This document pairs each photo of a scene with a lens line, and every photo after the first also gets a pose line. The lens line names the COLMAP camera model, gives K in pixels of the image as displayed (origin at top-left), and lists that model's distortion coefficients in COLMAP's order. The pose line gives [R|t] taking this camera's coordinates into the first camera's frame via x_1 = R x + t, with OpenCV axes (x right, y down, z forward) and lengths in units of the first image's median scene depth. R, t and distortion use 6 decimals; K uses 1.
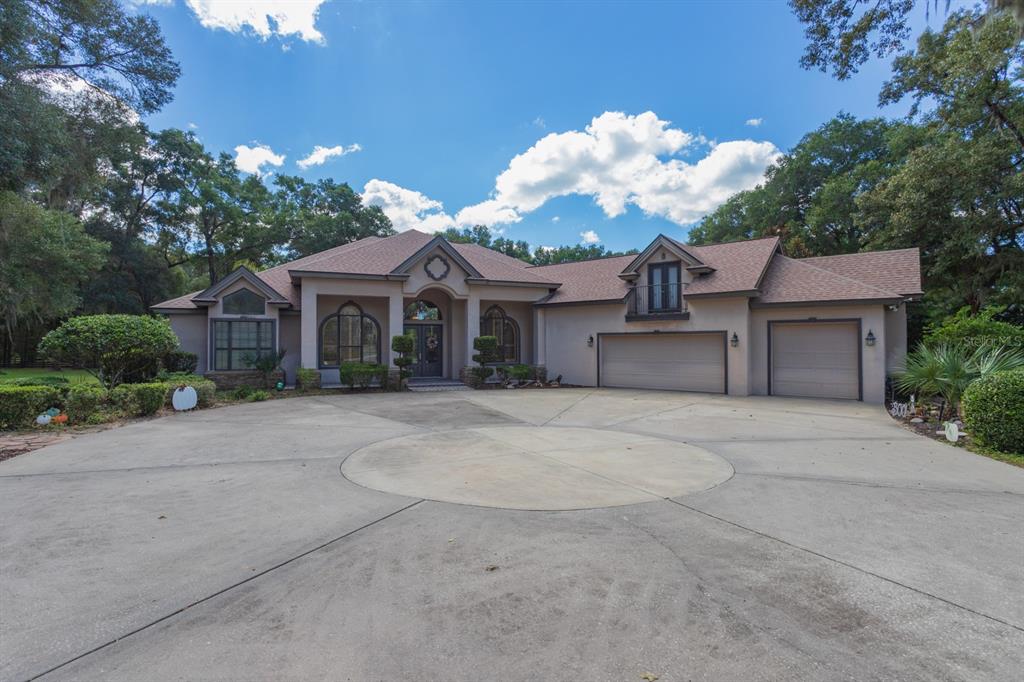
lens RADIAL K [[490.6, 0, 512.7], [0, 490.6, 343.6], [0, 0, 1]] dist [0.001087, 0.000911]
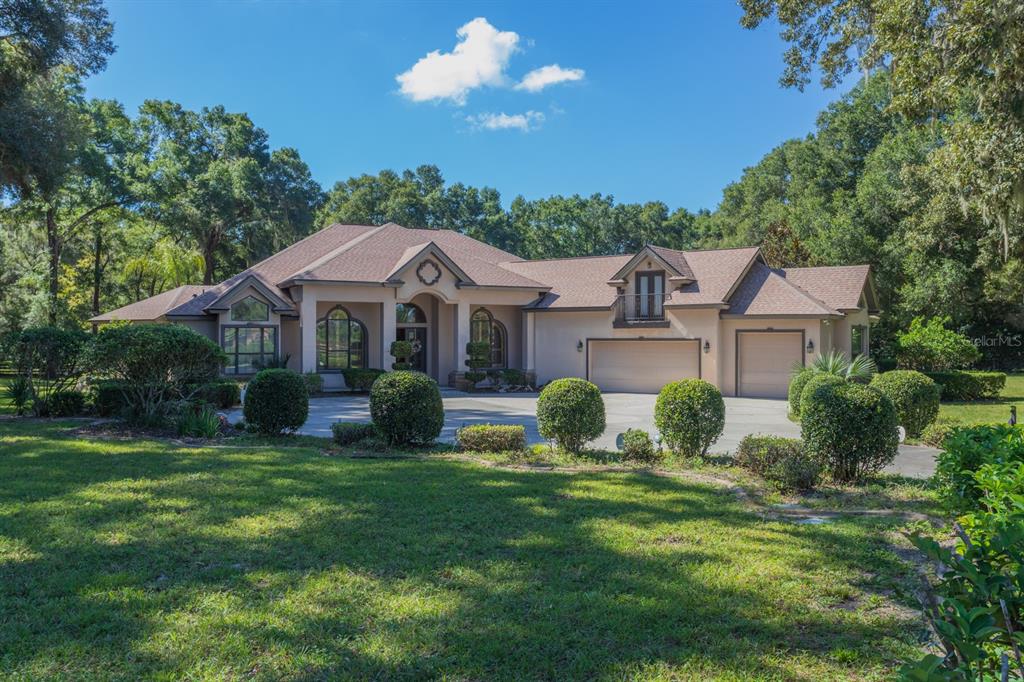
lens RADIAL K [[866.6, 0, 513.2], [0, 866.6, 345.0], [0, 0, 1]] dist [0.019355, -0.013754]
pose [[0.998208, 0.002242, 0.059794, -0.088581], [-0.002732, 0.999963, 0.008120, -0.021906], [-0.059773, -0.008269, 0.998178, -0.798684]]
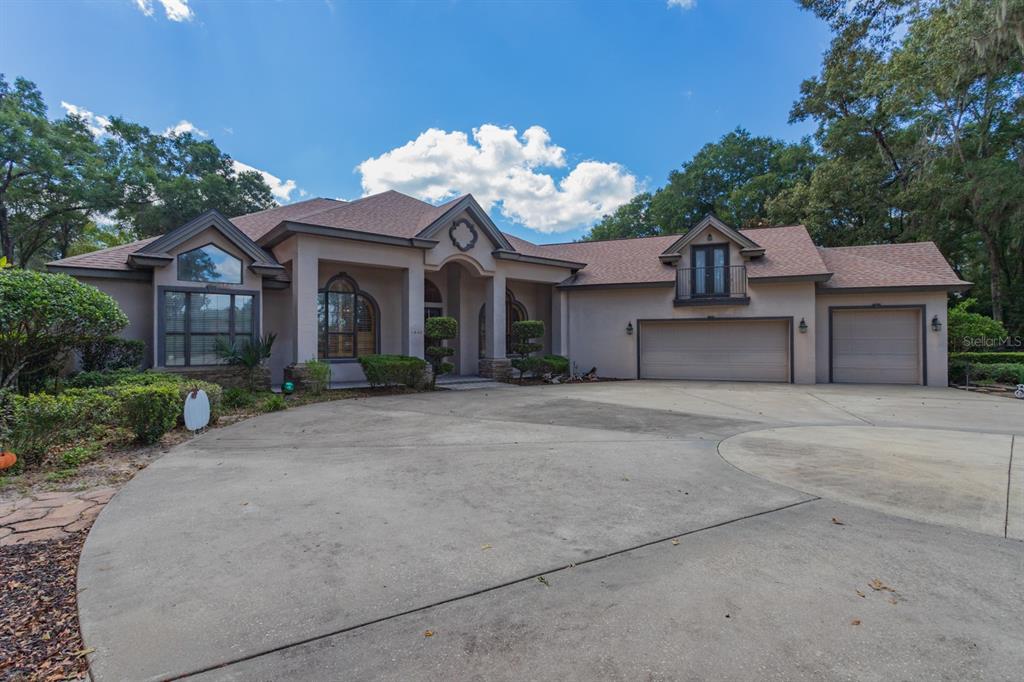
lens RADIAL K [[490.6, 0, 511.7], [0, 490.6, 342.4], [0, 0, 1]] dist [0.001087, 0.000911]
pose [[0.954314, -0.000978, 0.298804, -0.322314], [-0.000022, 0.999994, 0.003345, 0.018291], [-0.298805, -0.003198, 0.954309, 0.214468]]
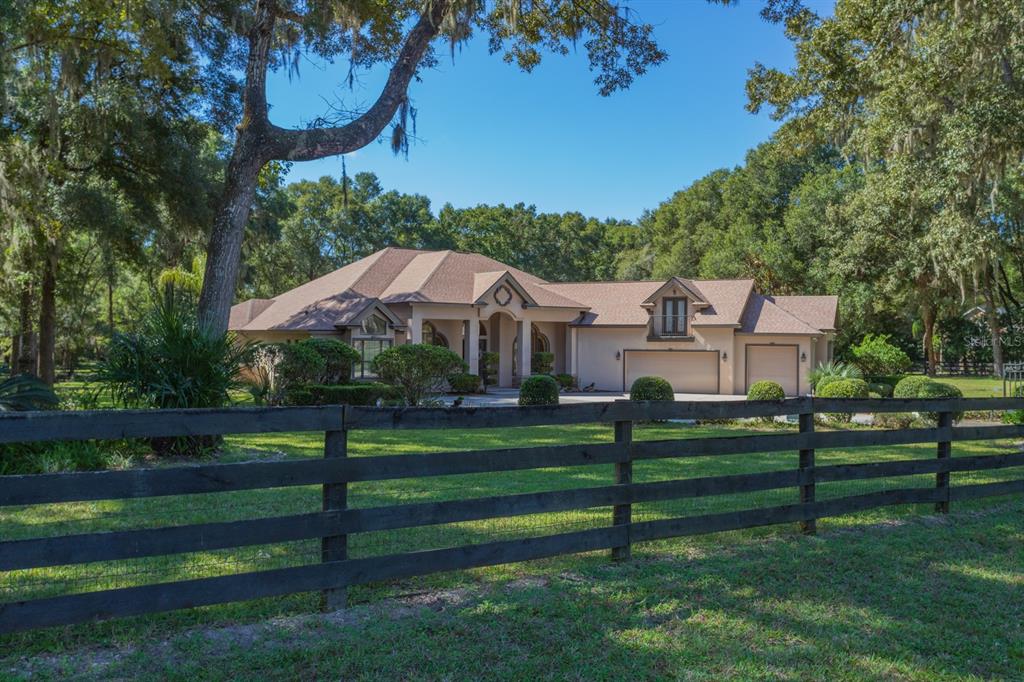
lens RADIAL K [[933.3, 0, 522.2], [0, 933.3, 337.0], [0, 0, 1]] dist [0.035878, 0.000000]
pose [[0.971004, 0.008758, 0.238903, -0.680064], [-0.008862, 0.999961, -0.000640, -0.050131], [-0.238899, -0.001496, 0.971043, -1.327028]]
